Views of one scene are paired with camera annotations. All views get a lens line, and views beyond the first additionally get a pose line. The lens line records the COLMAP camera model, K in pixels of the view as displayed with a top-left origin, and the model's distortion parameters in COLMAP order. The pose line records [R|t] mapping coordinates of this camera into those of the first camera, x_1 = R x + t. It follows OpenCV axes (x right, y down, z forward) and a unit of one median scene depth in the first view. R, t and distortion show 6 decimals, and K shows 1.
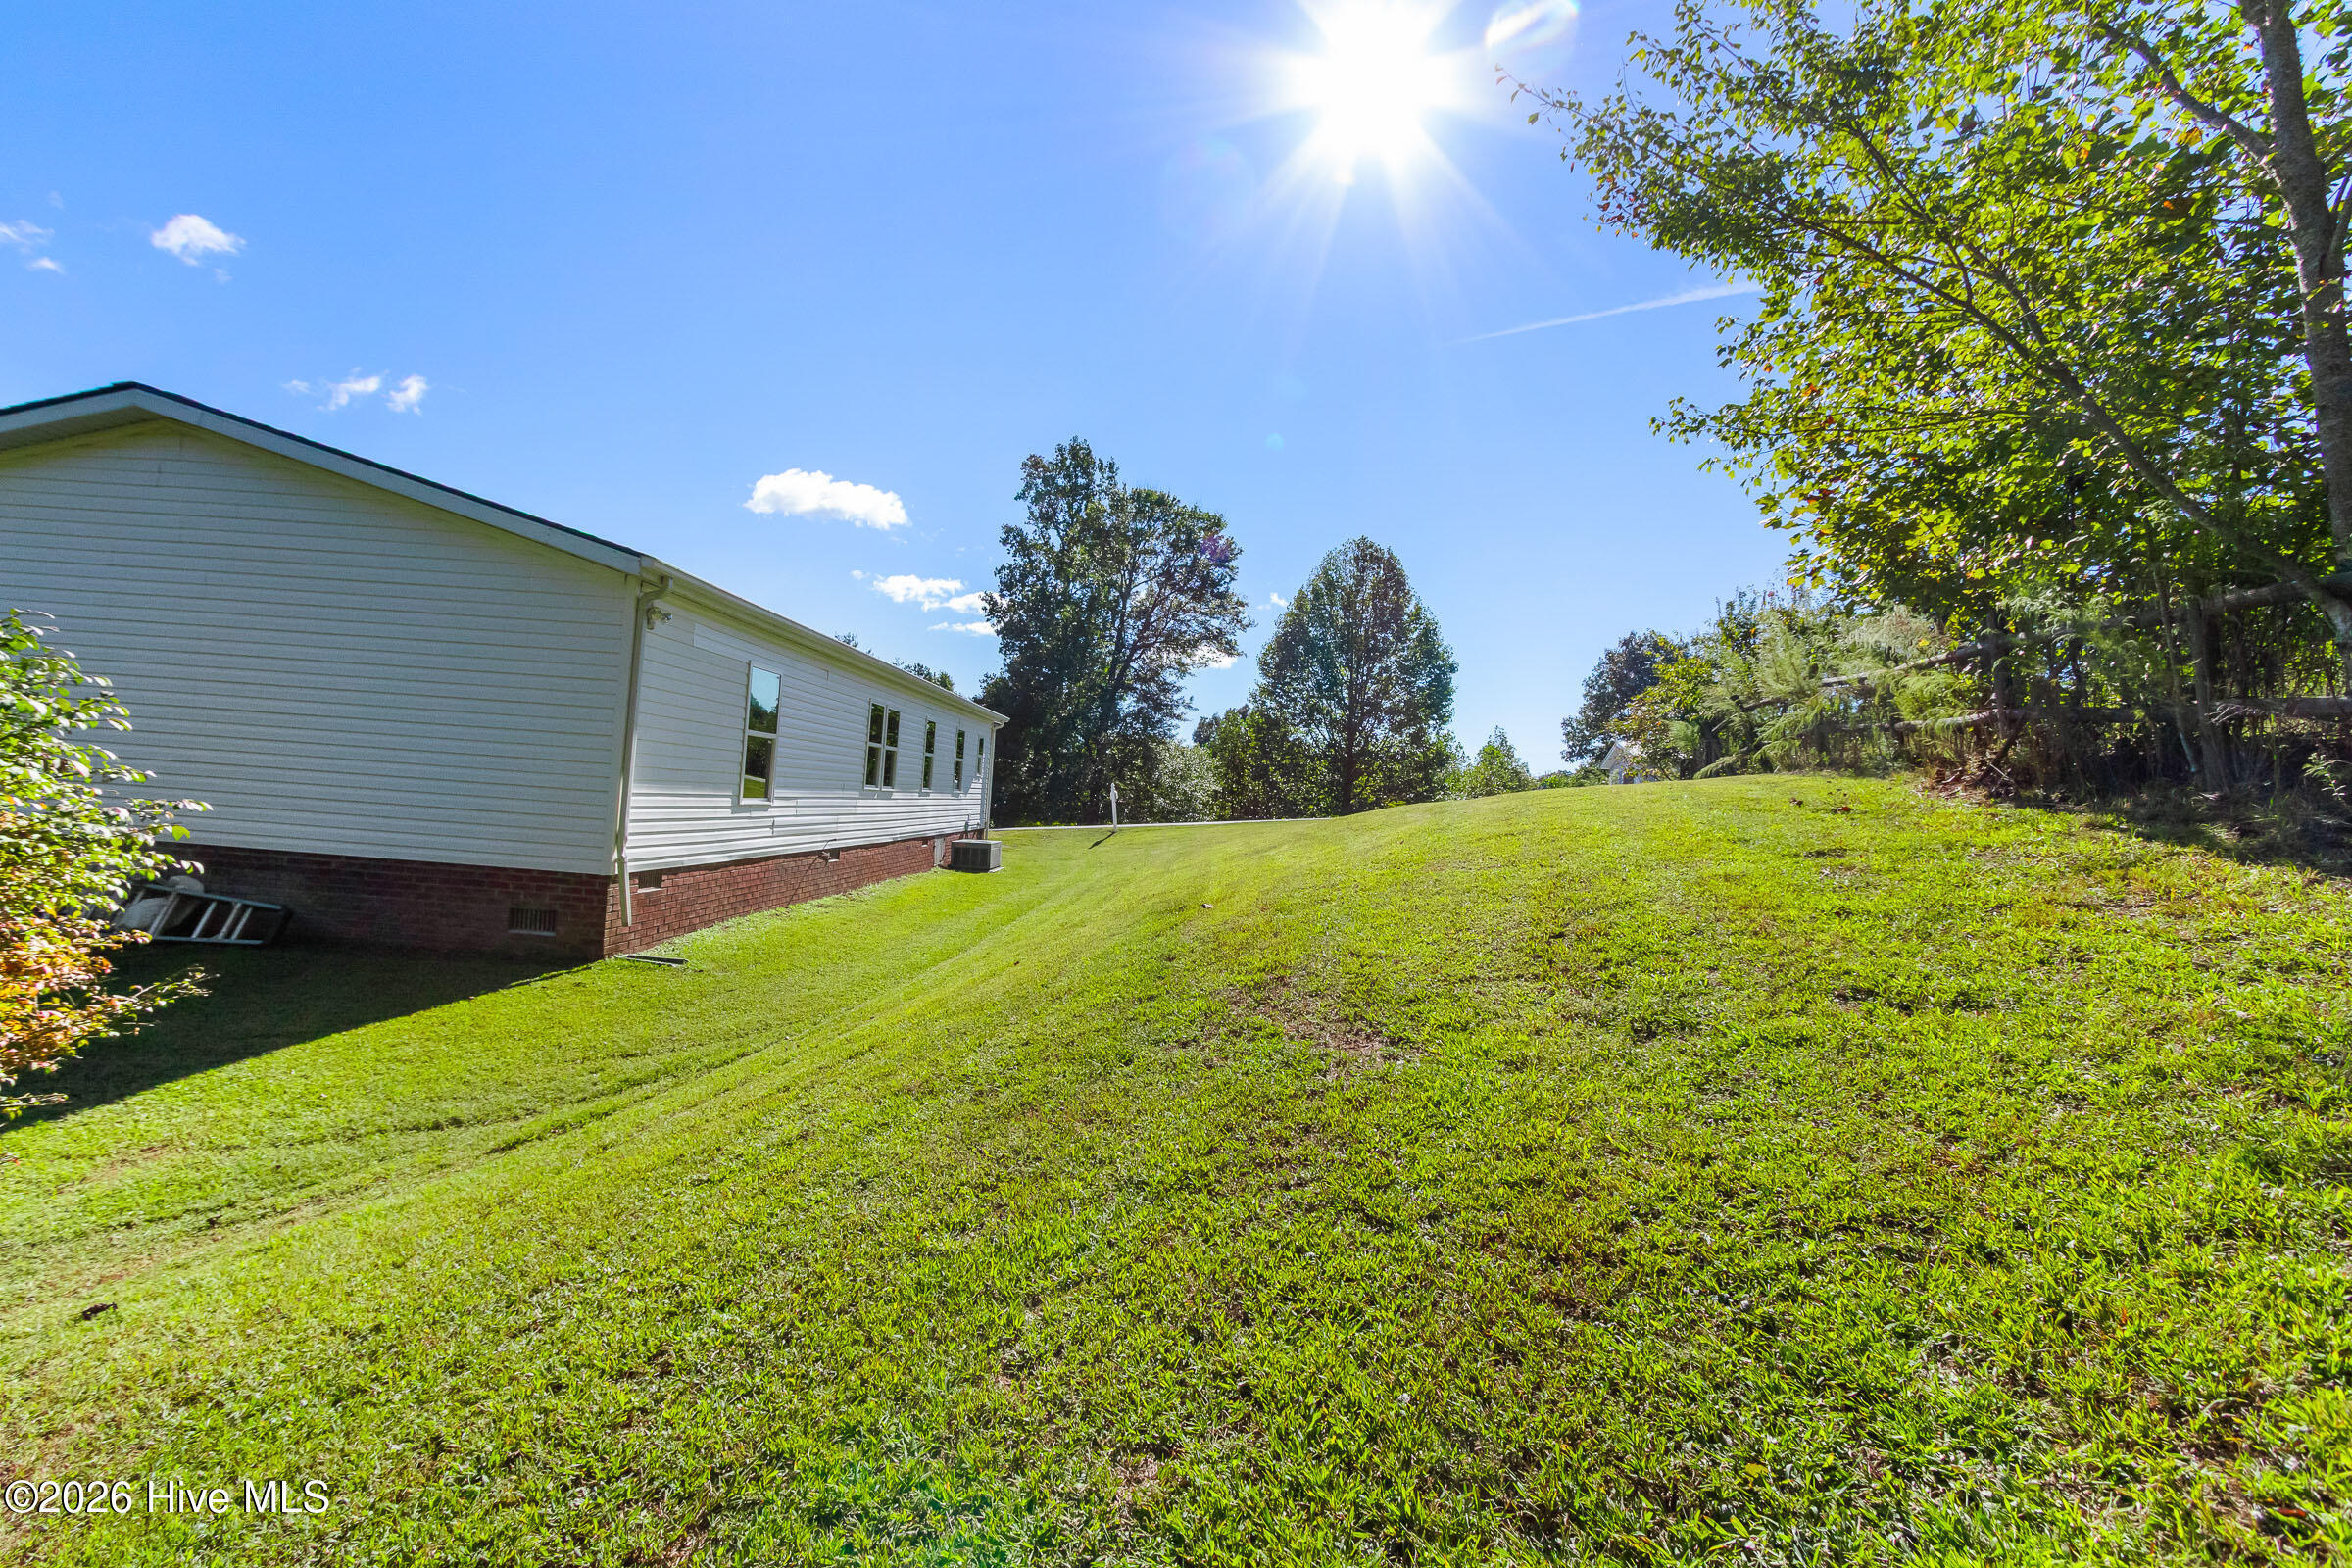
lens RADIAL K [[1091.3, 0, 1176.1], [0, 1091.3, 790.3], [0, 0, 1]] dist [-0.020643, 0.002871]
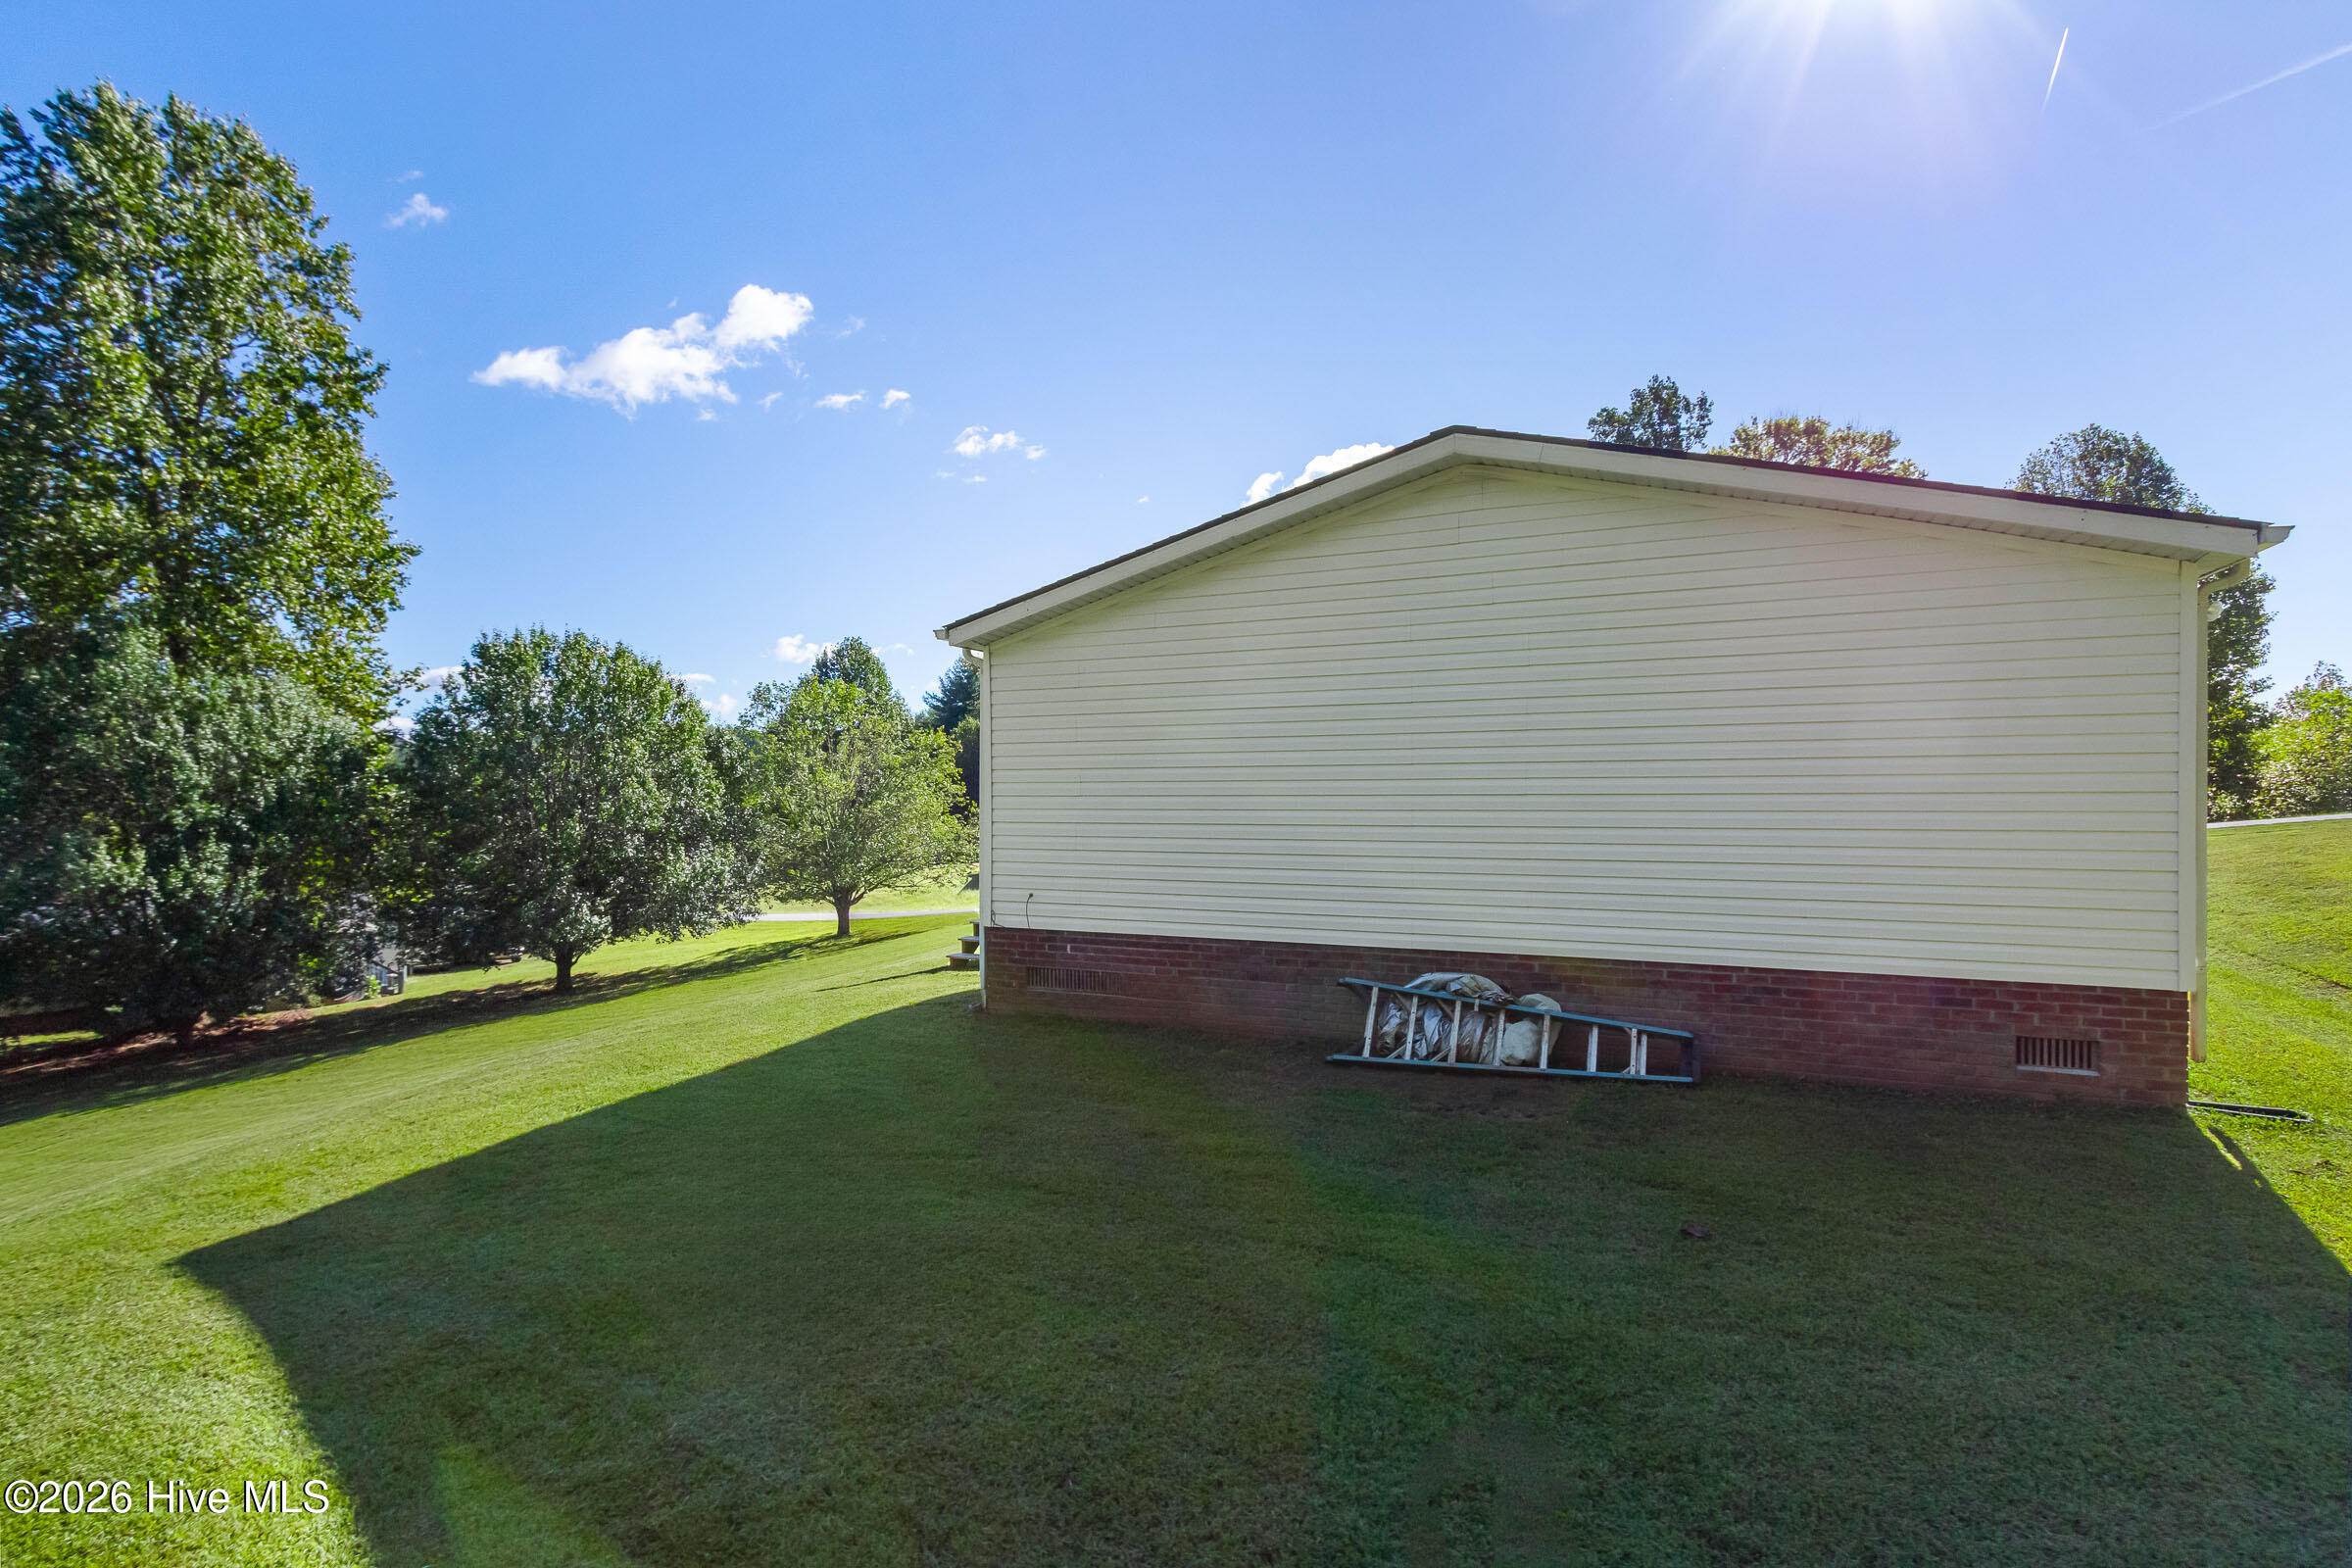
lens RADIAL K [[1215.6, 0, 1175.1], [0, 1215.6, 785.7], [0, 0, 1]] dist [-0.000045, -0.000196]
pose [[0.905398, -0.073831, -0.418095, -0.741378], [0.066145, 0.997269, -0.032867, -0.068647], [0.419379, 0.002102, 0.907809, 0.010175]]
